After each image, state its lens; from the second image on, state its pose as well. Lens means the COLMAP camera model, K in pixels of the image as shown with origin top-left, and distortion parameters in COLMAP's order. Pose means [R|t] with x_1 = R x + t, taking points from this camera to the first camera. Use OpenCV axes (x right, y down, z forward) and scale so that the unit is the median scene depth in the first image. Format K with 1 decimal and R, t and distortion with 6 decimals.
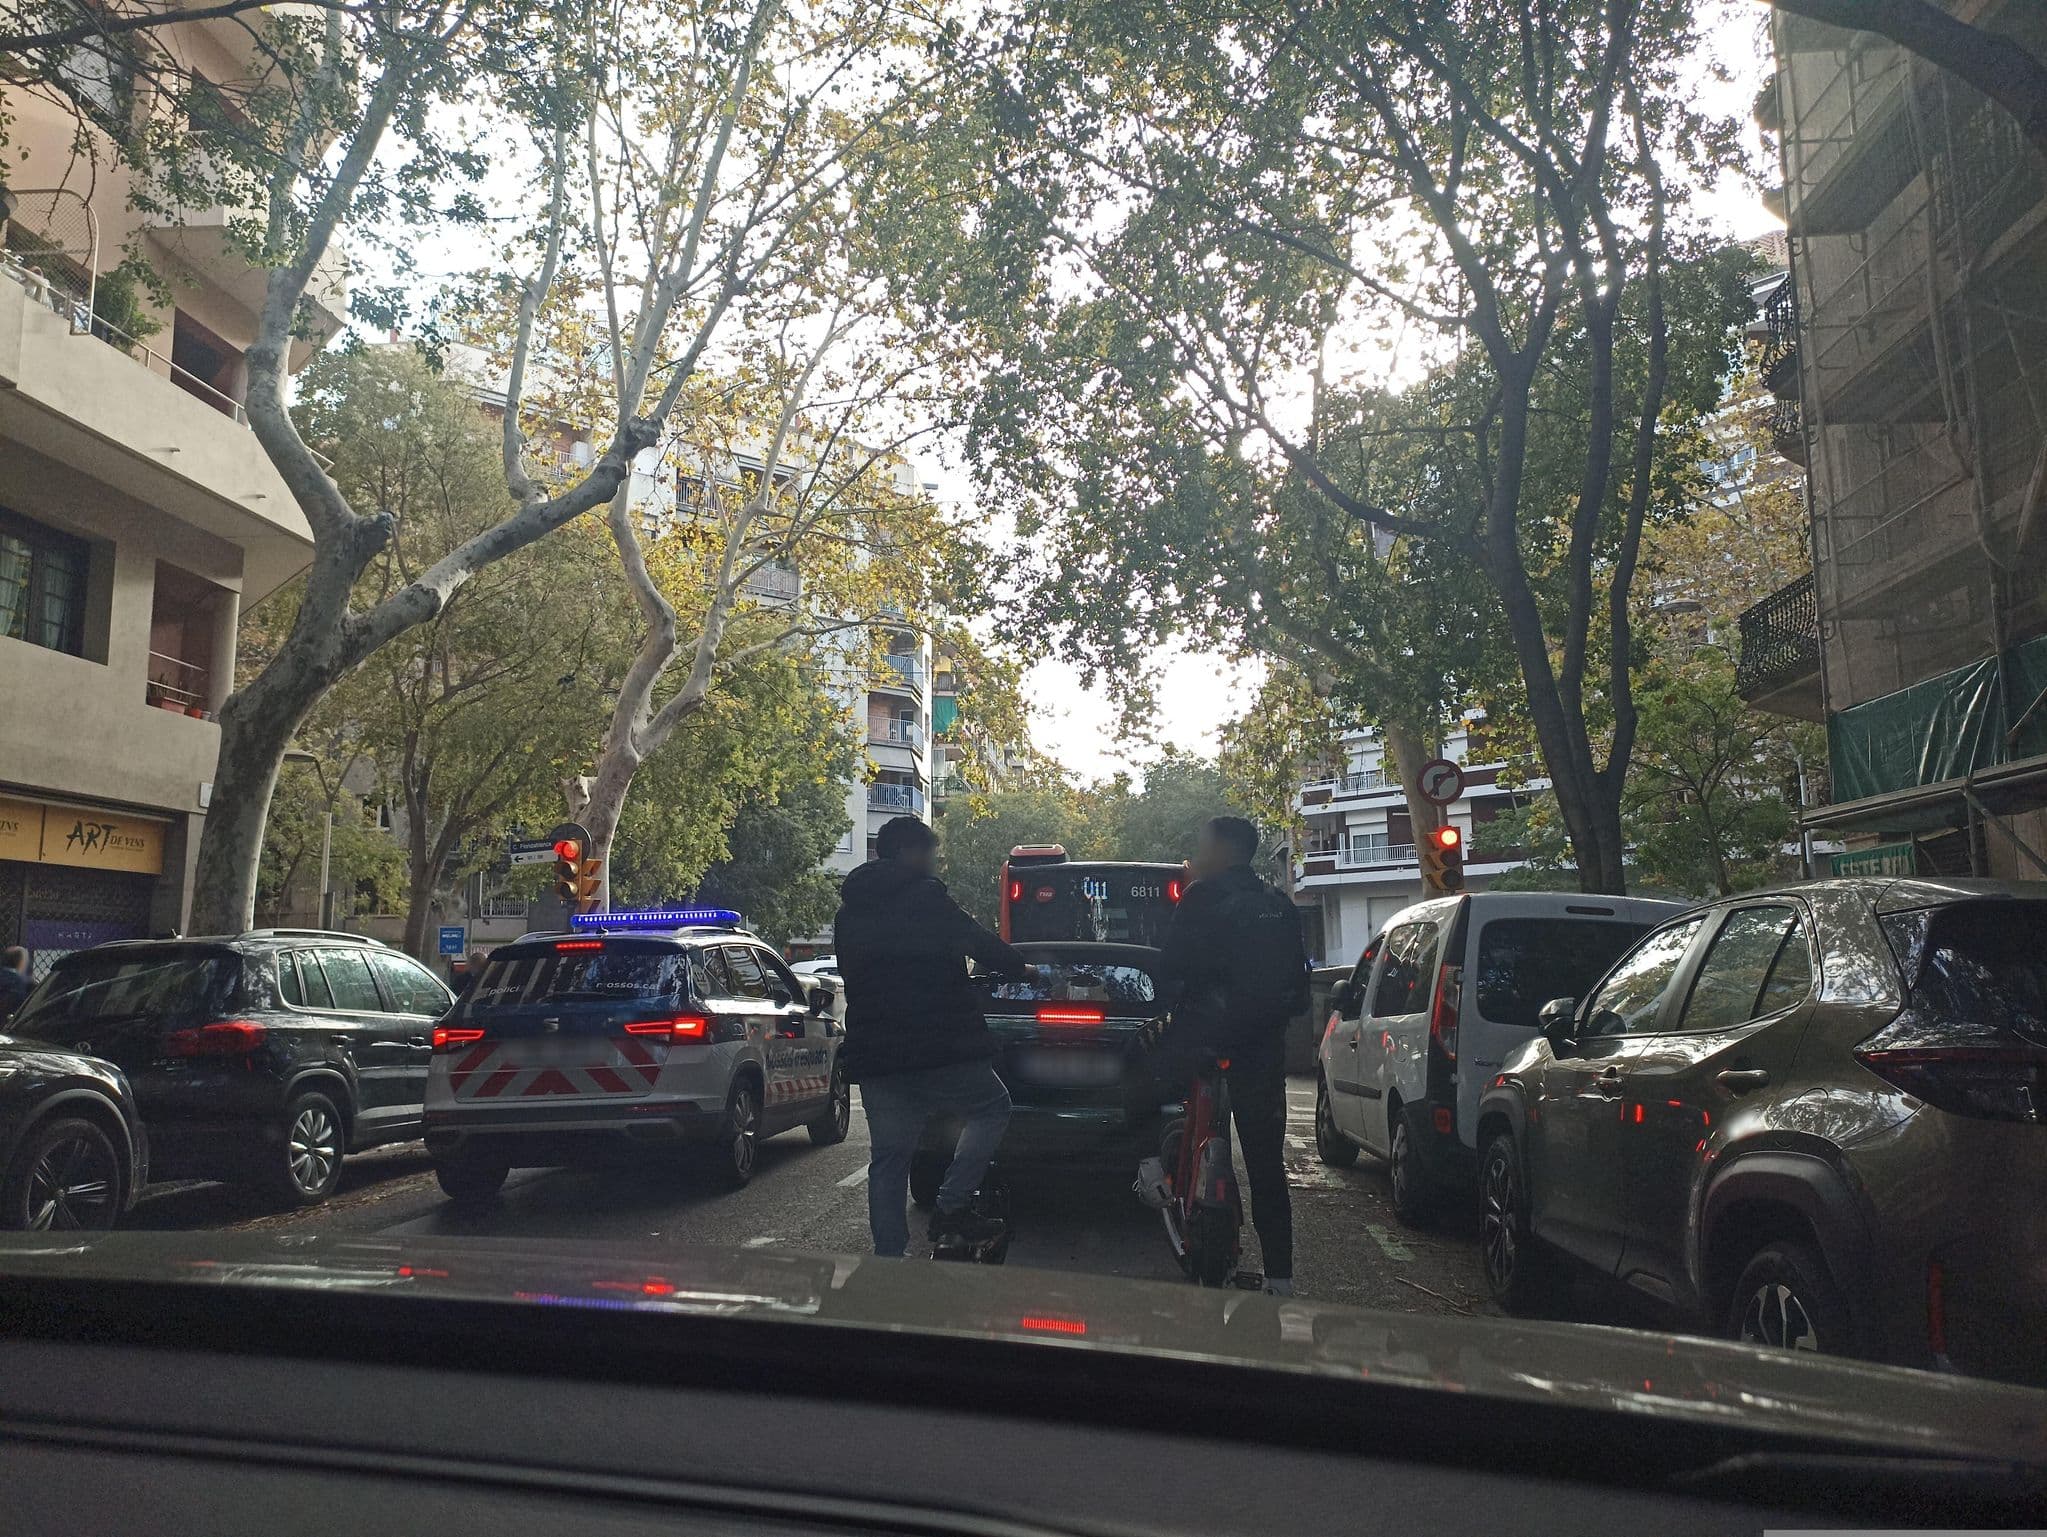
lens RADIAL K [[1540.2, 0, 1023.5], [0, 1540.2, 768.5], [0, 0, 1]] dist [-0.008096, -0.001700]
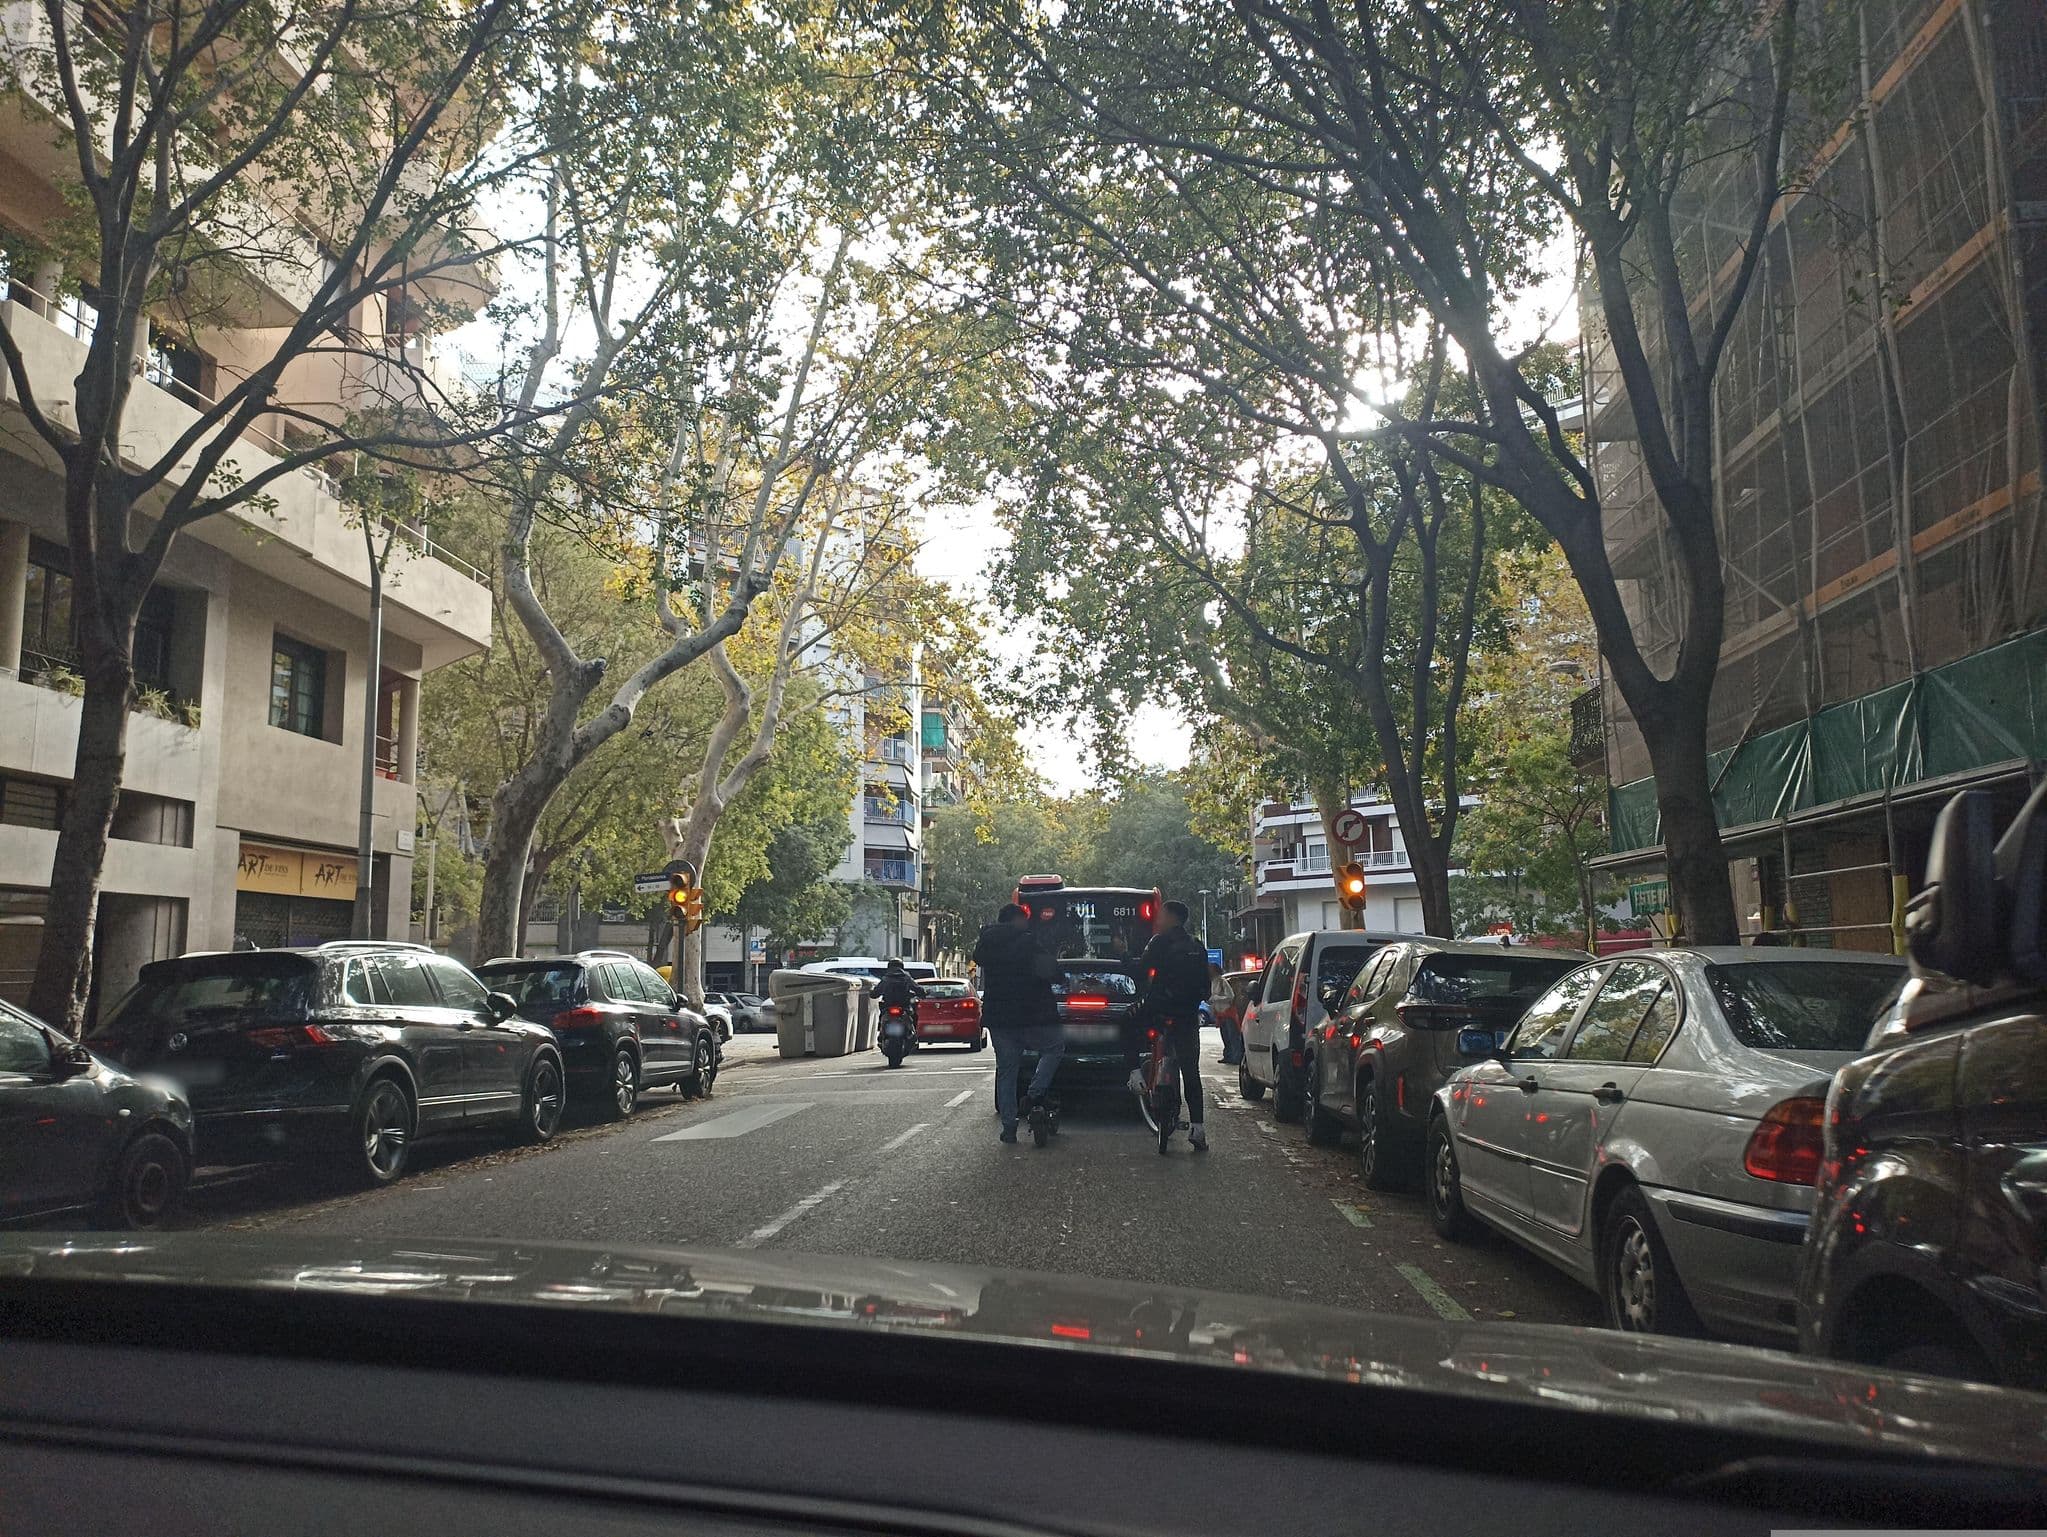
lens RADIAL K [[1467.3, 0, 1023.5], [0, 1467.3, 768.5], [0, 0, 1]] dist [0.007404, 0.001417]
pose [[0.999896, -0.001462, 0.014367, -0.023358], [0.001537, 0.999985, -0.005217, -0.034246], [-0.014359, 0.005238, 0.999883, -0.236940]]
